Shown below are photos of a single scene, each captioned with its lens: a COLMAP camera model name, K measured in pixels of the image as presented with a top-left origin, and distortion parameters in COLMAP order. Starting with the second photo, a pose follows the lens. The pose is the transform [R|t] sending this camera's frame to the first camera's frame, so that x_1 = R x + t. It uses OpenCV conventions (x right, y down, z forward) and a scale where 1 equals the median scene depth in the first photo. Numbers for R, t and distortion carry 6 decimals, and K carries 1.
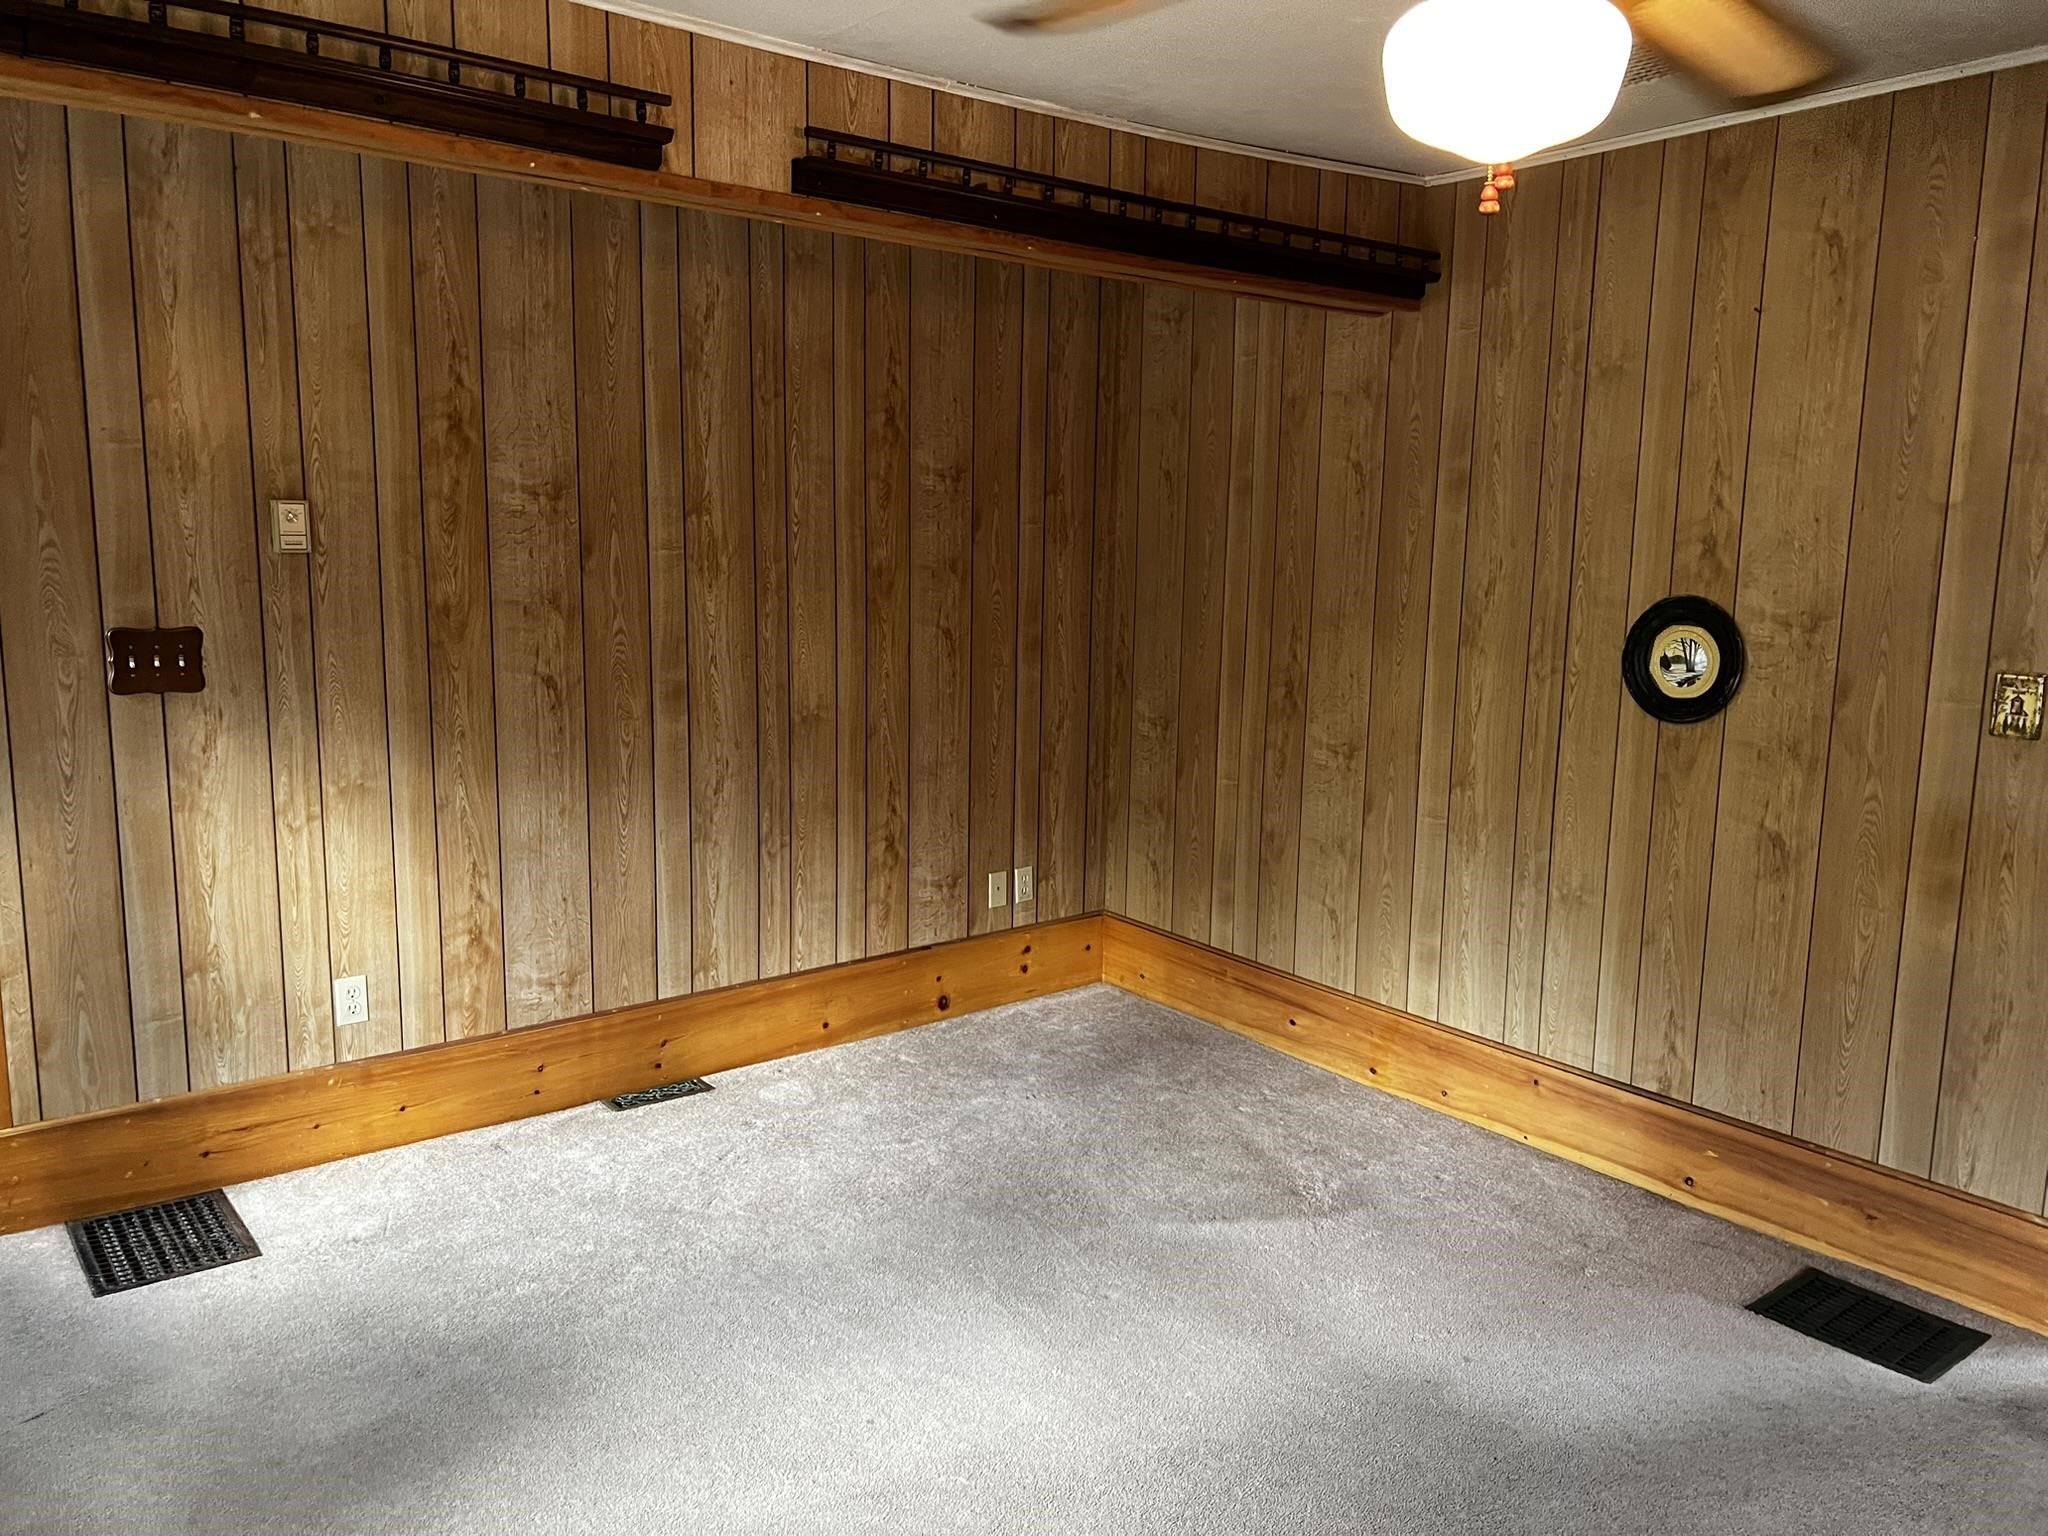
lens RADIAL K [[1549.7, 0, 1024.0], [0, 1549.7, 768.0], [0, 0, 1]] dist [0.062336, -0.081928]
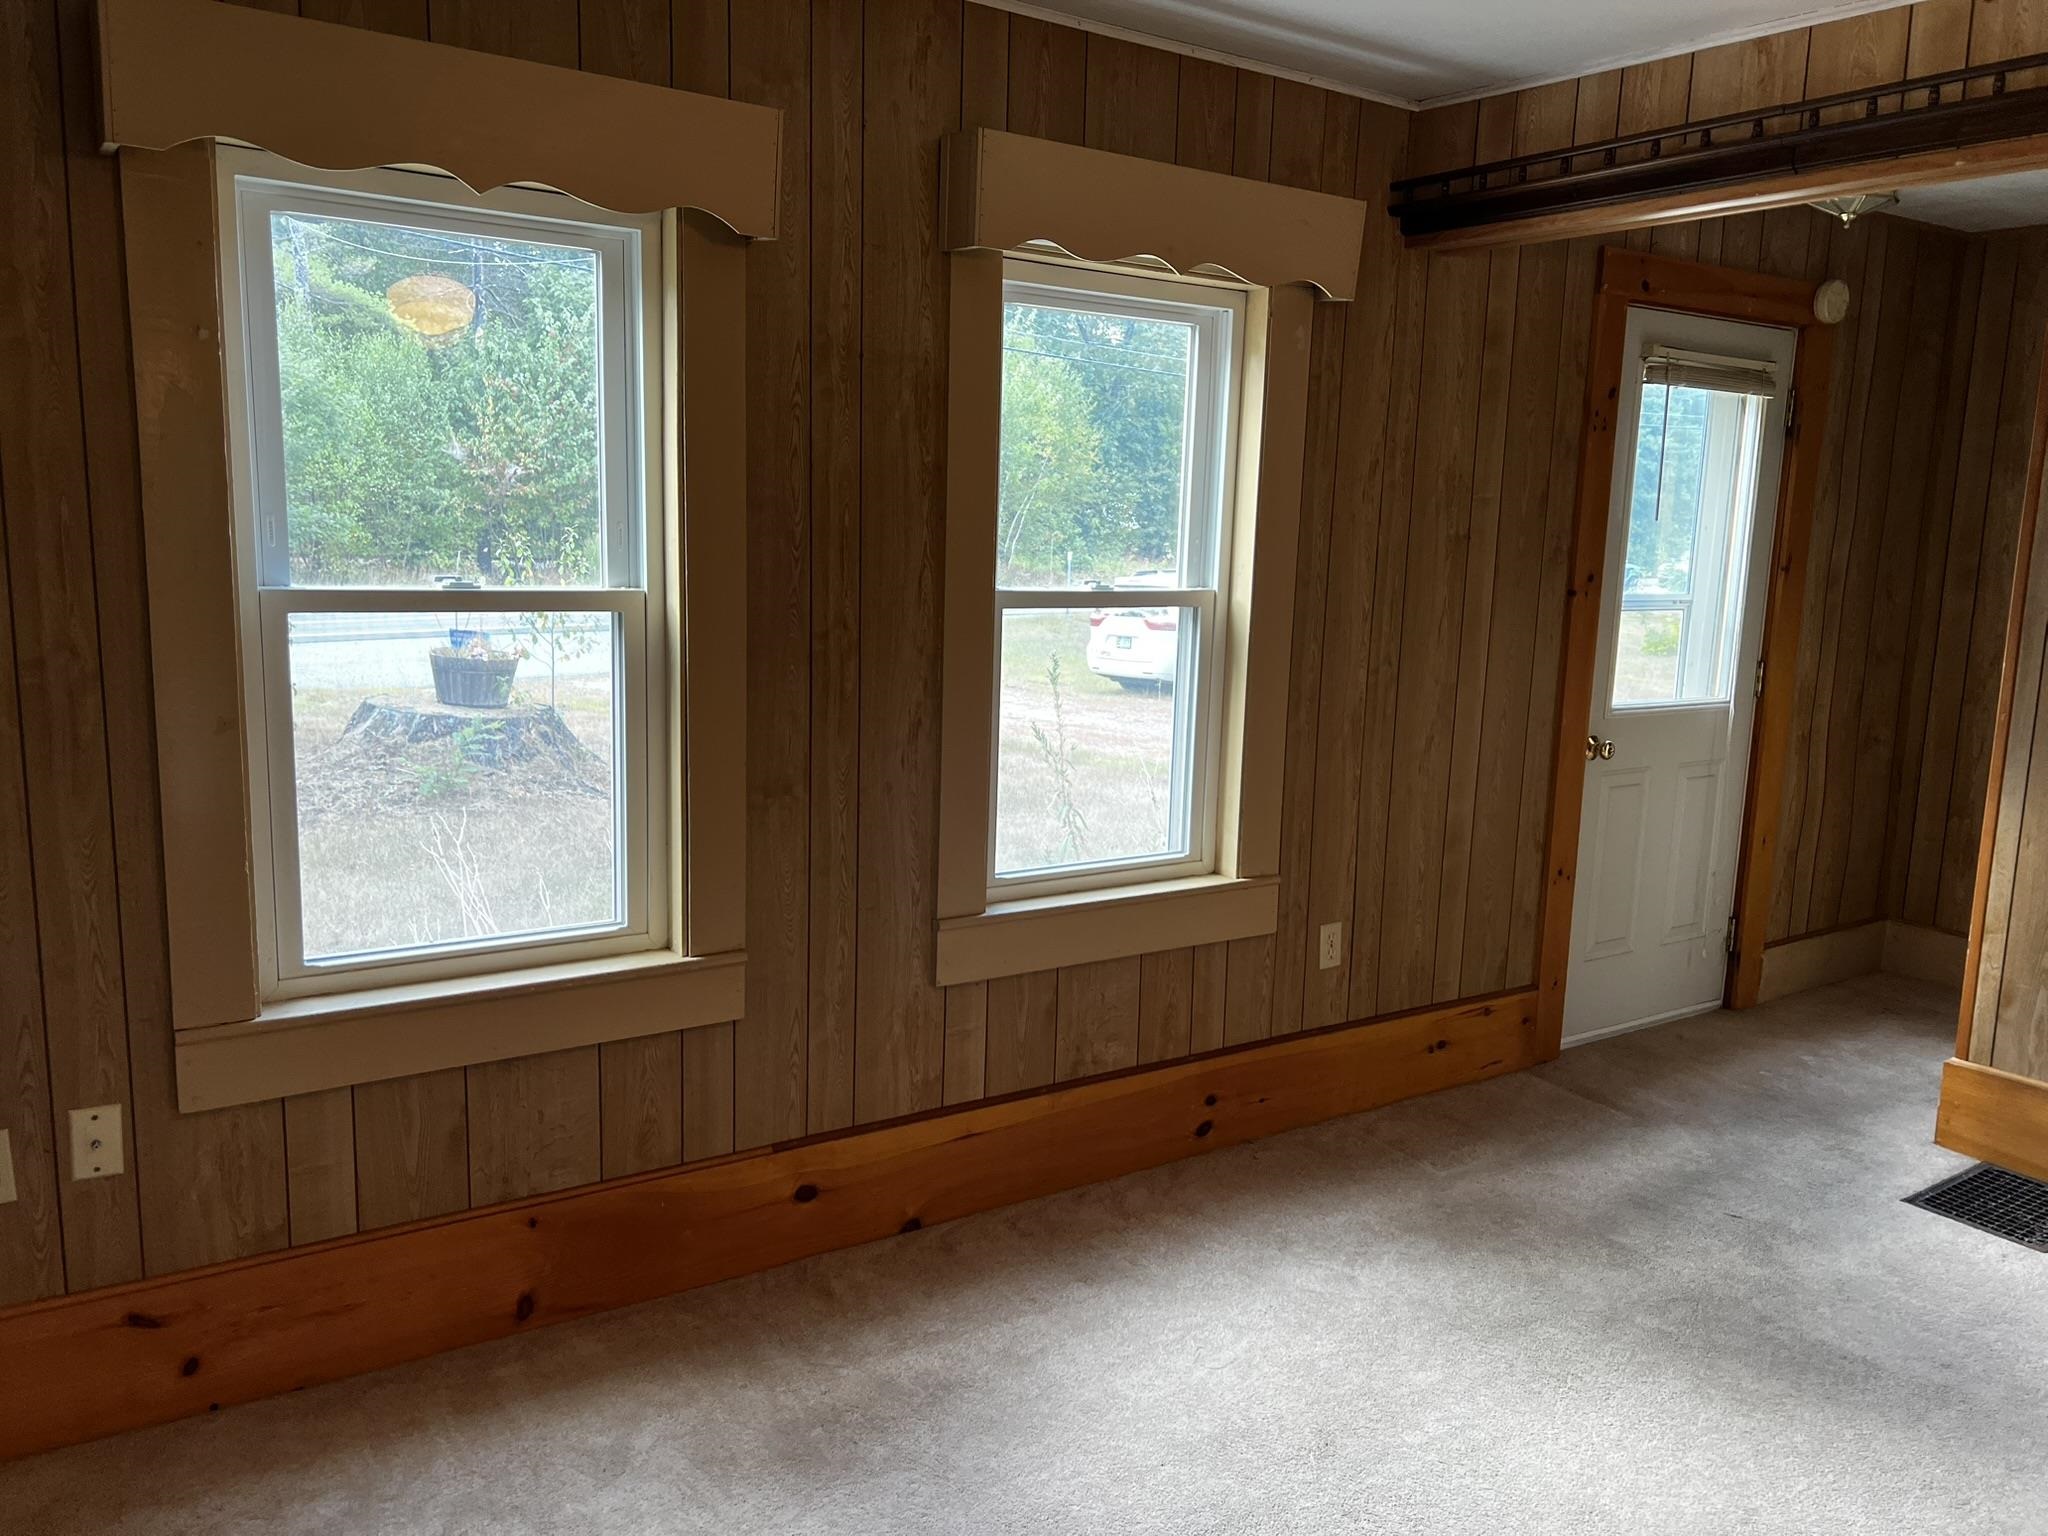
lens RADIAL K [[1549.7, 0, 1024.0], [0, 1549.7, 768.0], [0, 0, 1]] dist [0.062336, -0.081928]
pose [[-0.089661, 0.137974, -0.986369, 0.648112], [-0.188875, 0.970031, 0.152858, -0.030855], [0.977899, 0.200006, -0.060914, 0.428725]]
